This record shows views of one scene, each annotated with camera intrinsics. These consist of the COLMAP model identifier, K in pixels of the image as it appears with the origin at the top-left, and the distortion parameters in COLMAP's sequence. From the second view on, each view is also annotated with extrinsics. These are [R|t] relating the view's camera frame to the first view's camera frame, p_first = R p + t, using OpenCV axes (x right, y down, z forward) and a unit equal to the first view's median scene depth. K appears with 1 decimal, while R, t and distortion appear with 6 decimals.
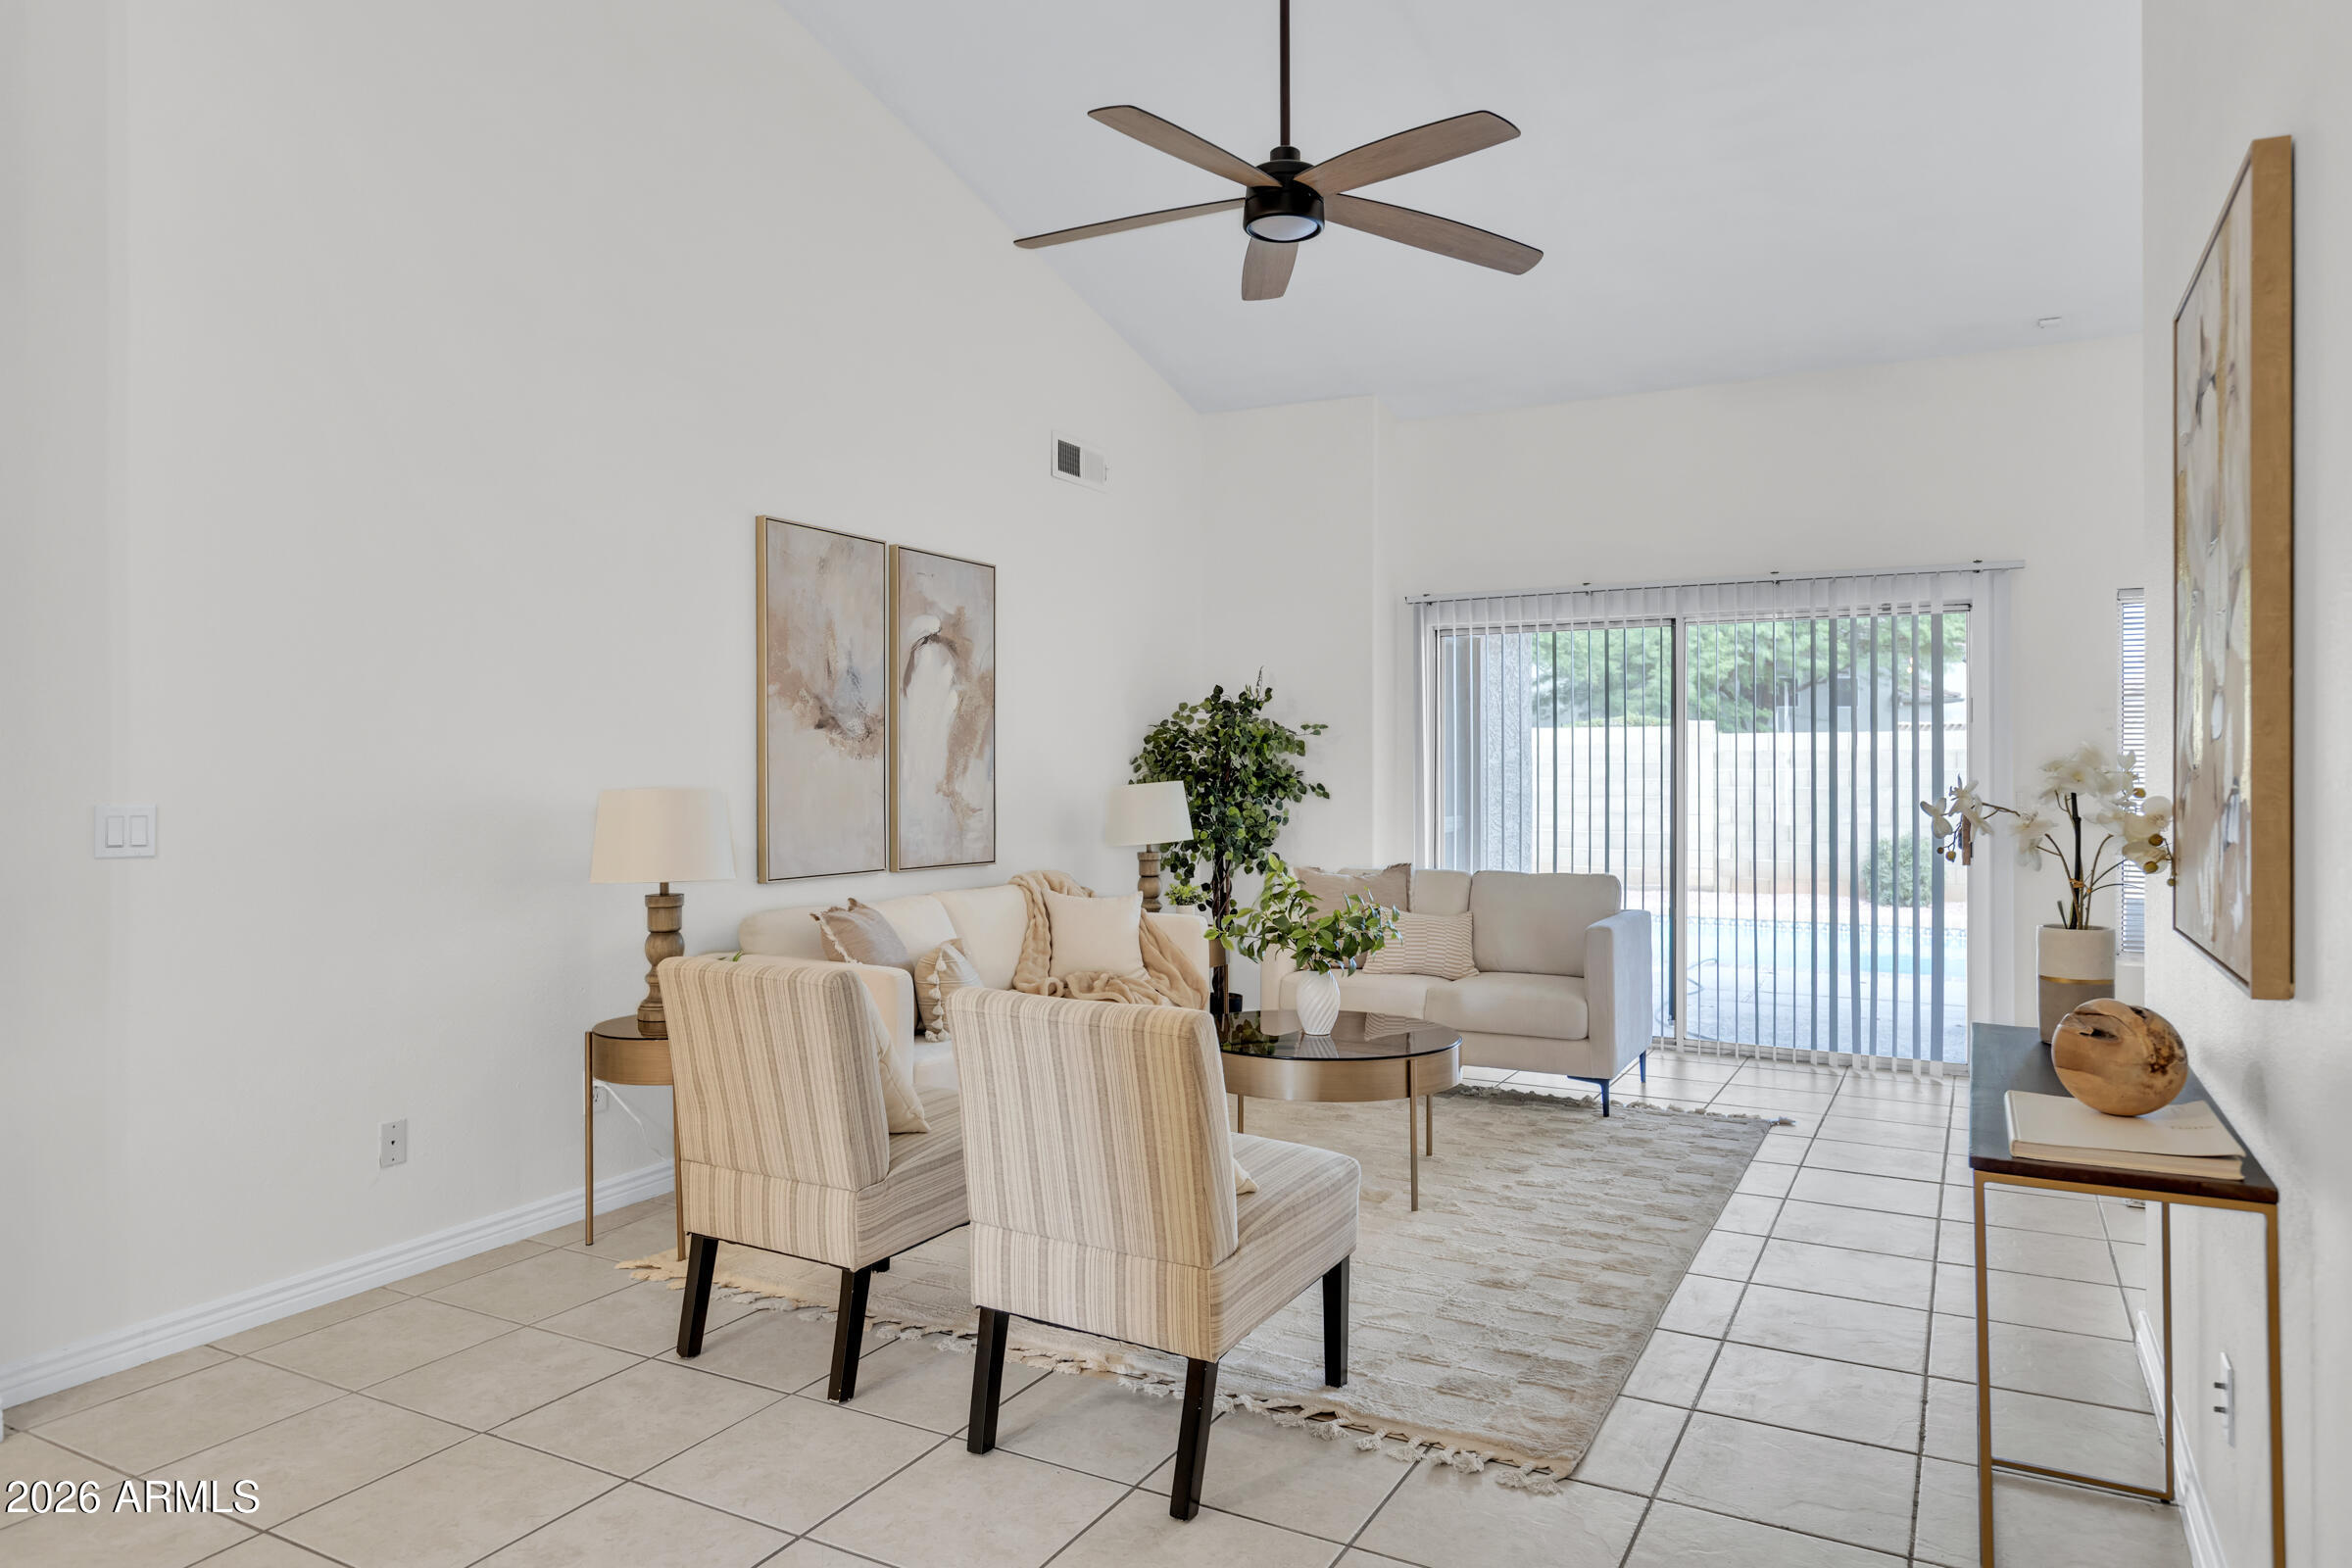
lens RADIAL K [[1464.9, 0, 1212.0], [0, 1464.9, 770.4], [0, 0, 1]] dist [0.004719, 0.000175]
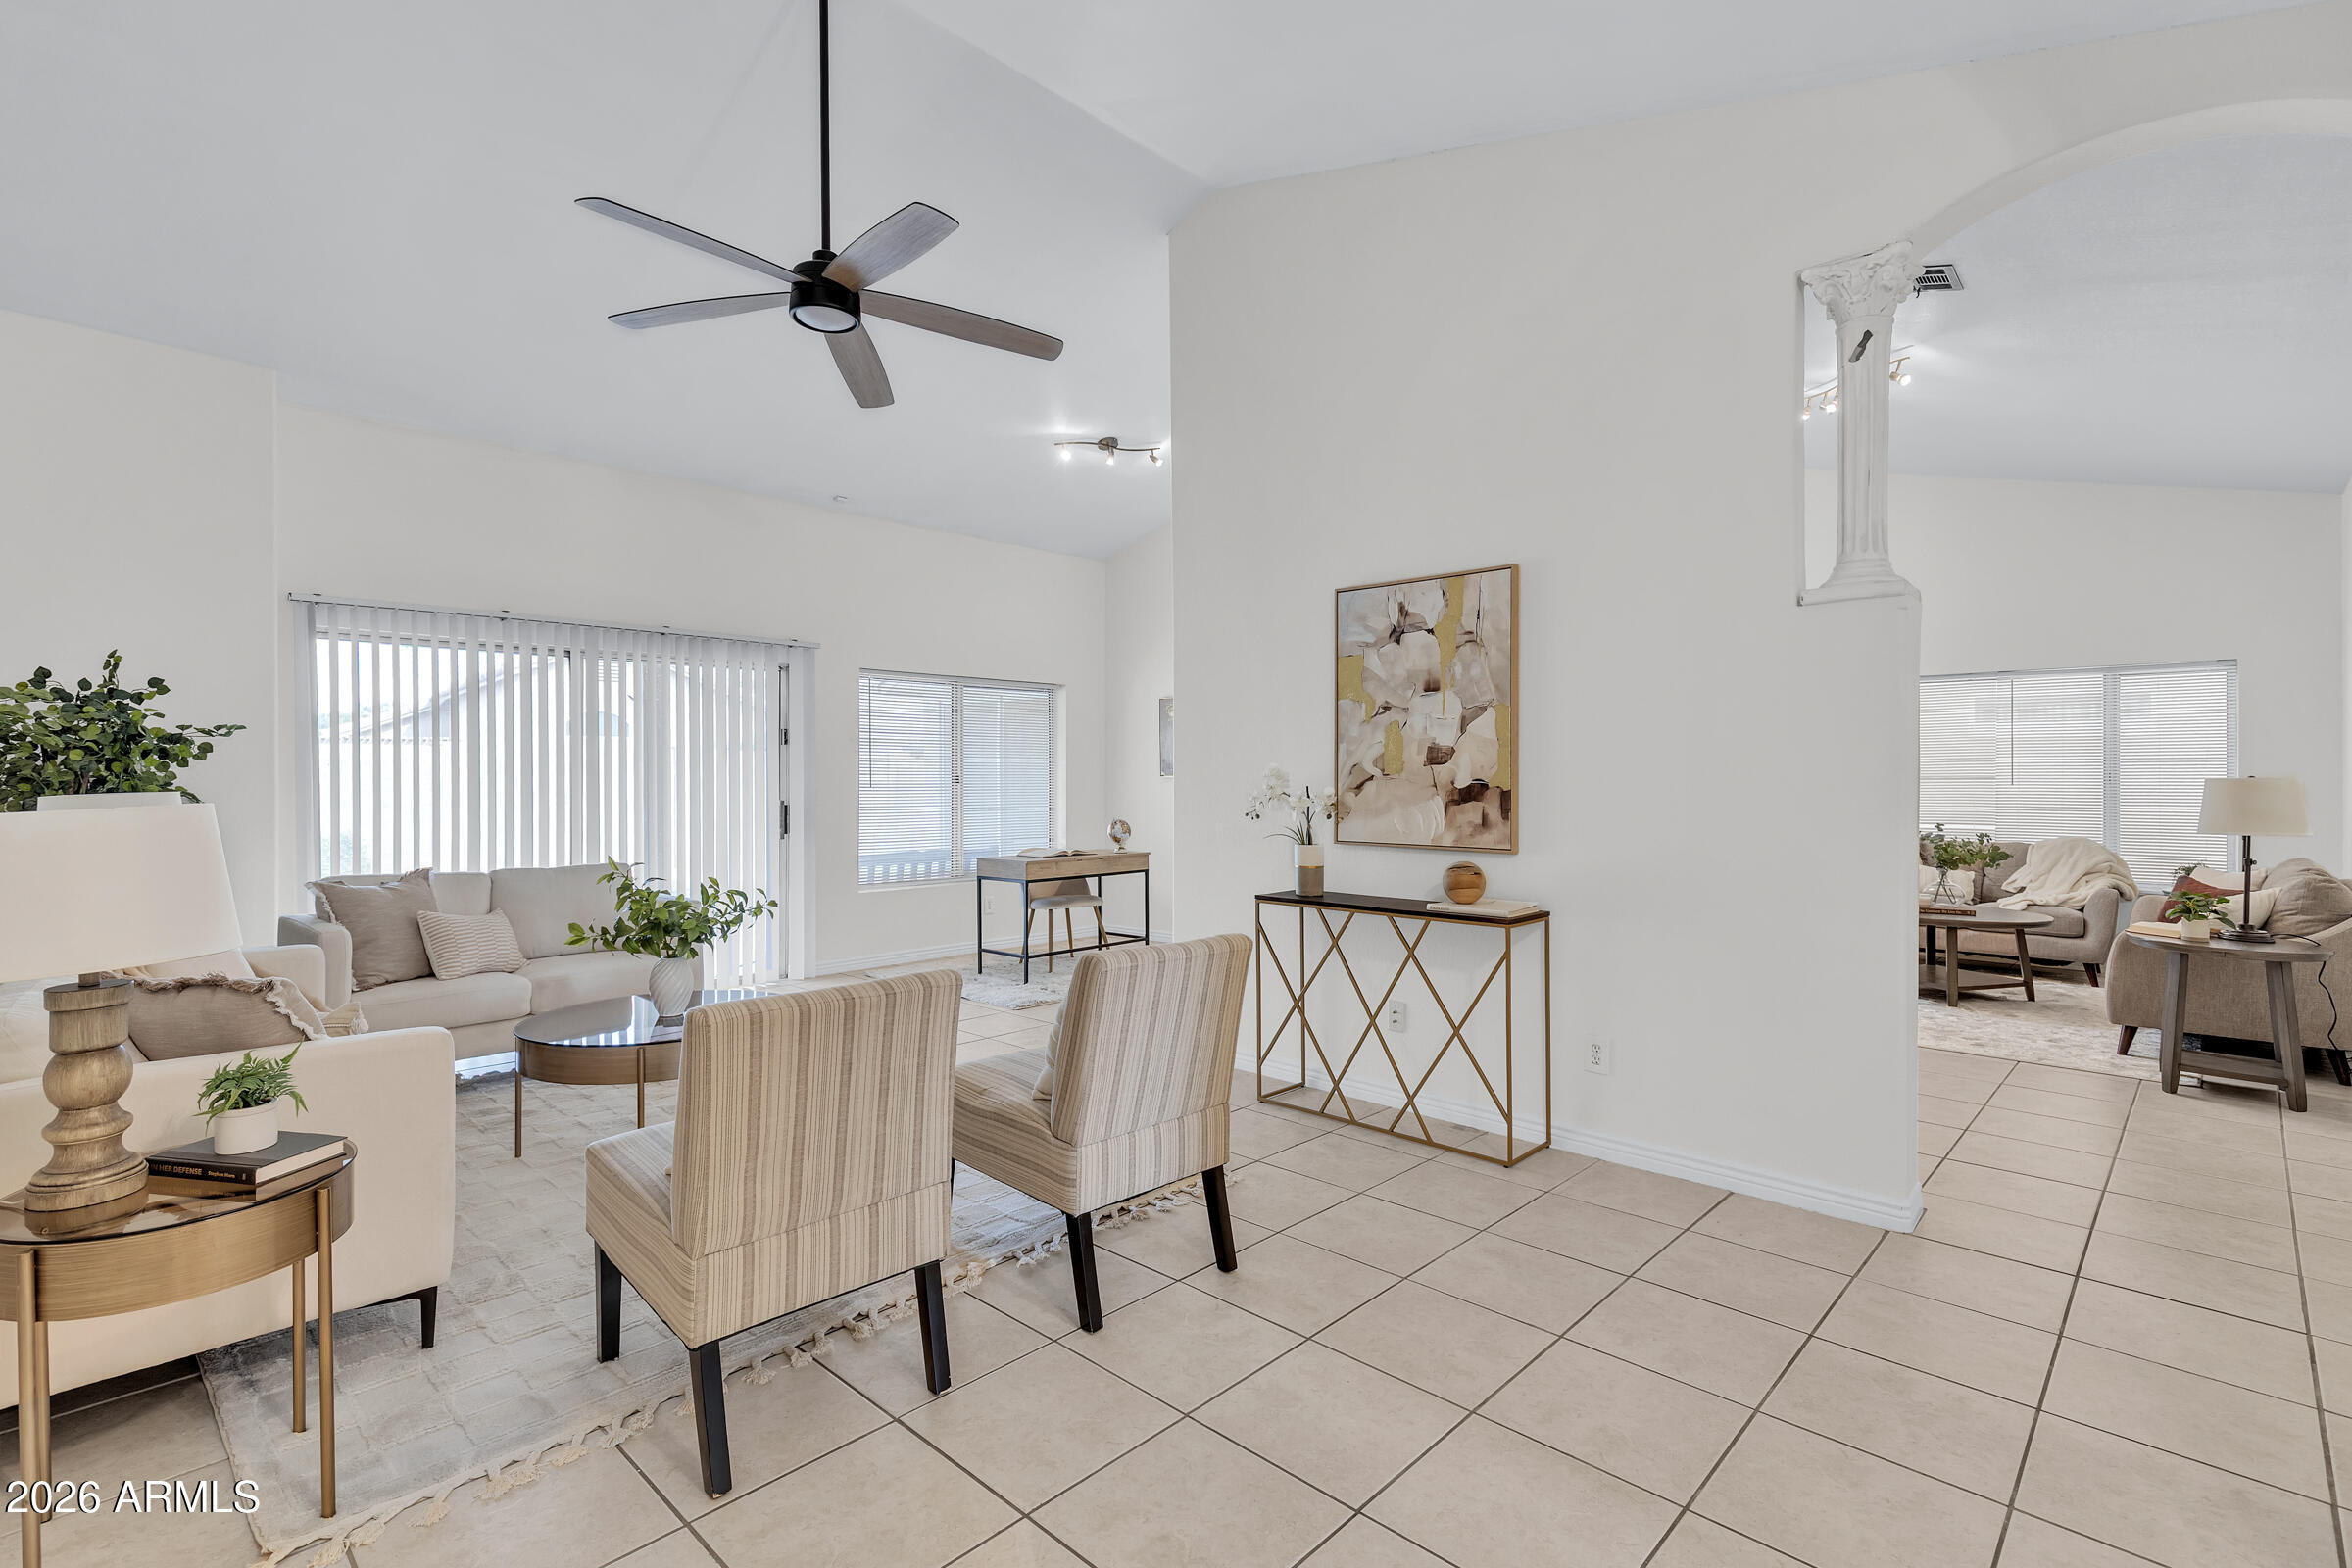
lens RADIAL K [[1075.1, 0, 1180.1], [0, 1075.1, 777.8], [0, 0, 1]] dist [0.012171, -0.000460]
pose [[0.273335, -0.000060, 0.961919, -0.674052], [0.001224, 0.999999, -0.000286, 0.002504], [-0.961918, 0.001256, 0.273334, 0.458508]]
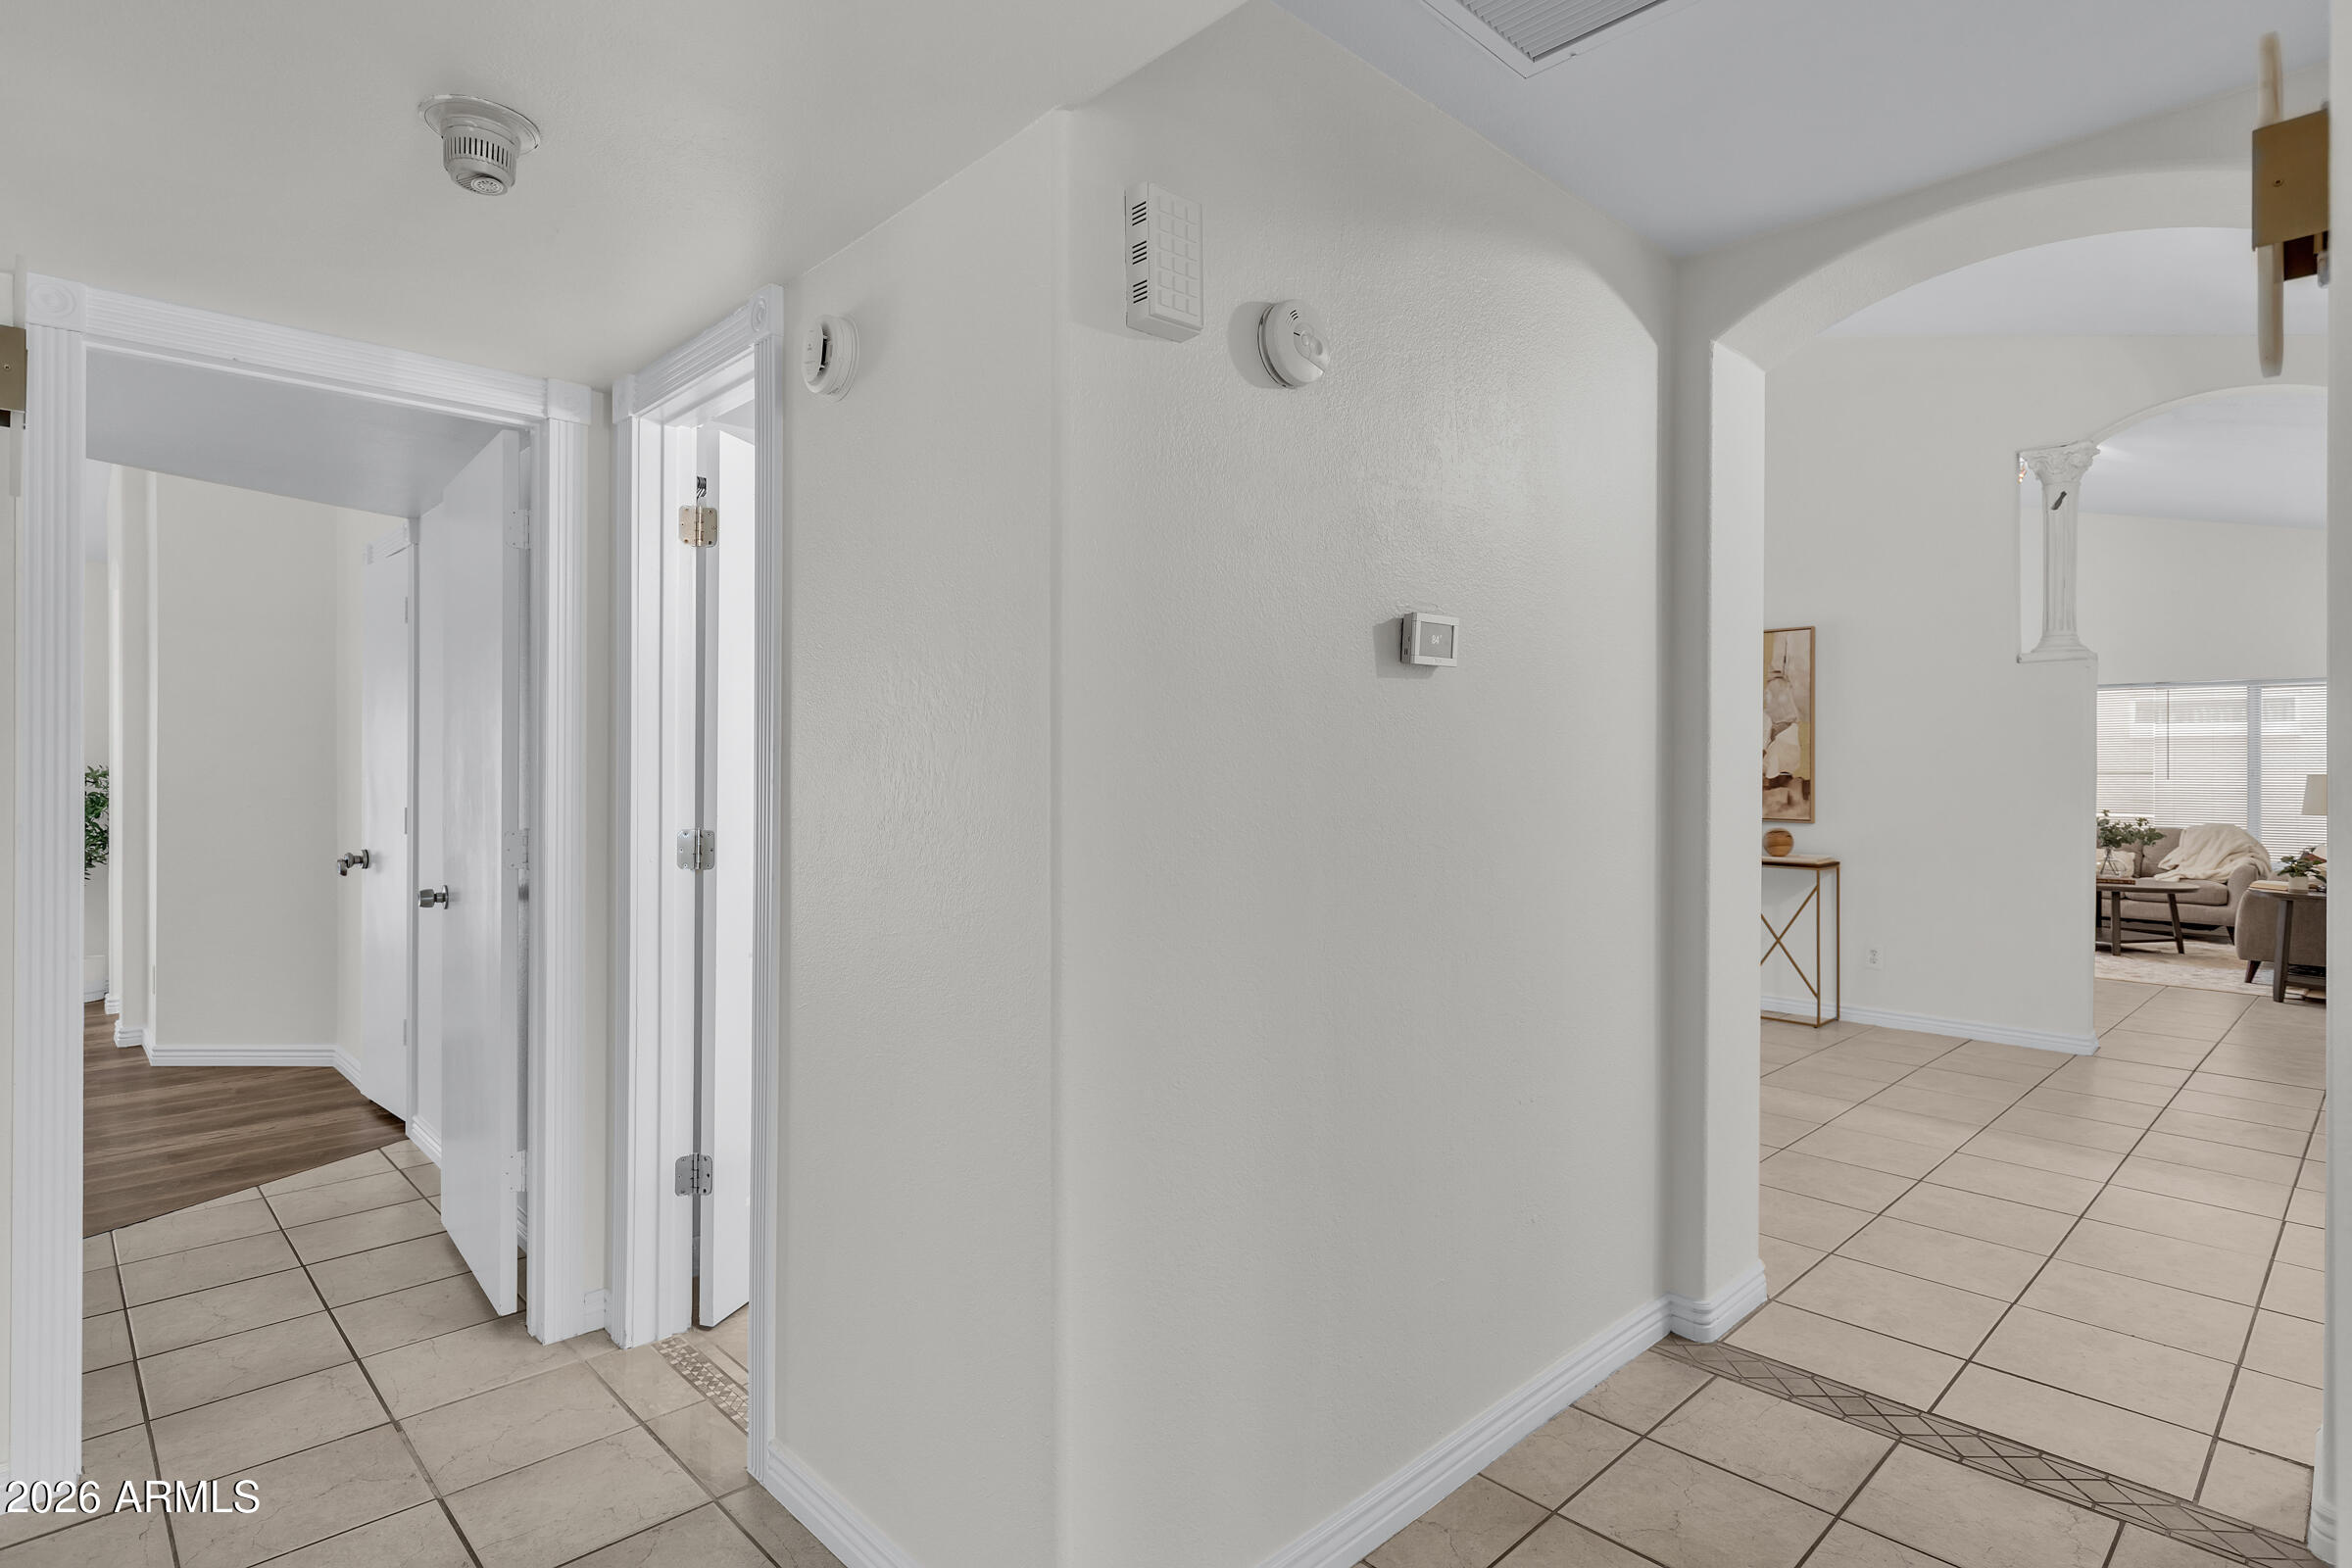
lens RADIAL K [[1195.8, 0, 1167.3], [0, 1195.8, 758.8], [0, 0, 1]] dist [-0.002046, 0.000899]
pose [[0.319651, 0.007808, 0.947503, -1.410765], [-0.003940, 0.999968, -0.006912, 0.000275], [-0.947527, -0.001524, 0.319672, 0.729135]]
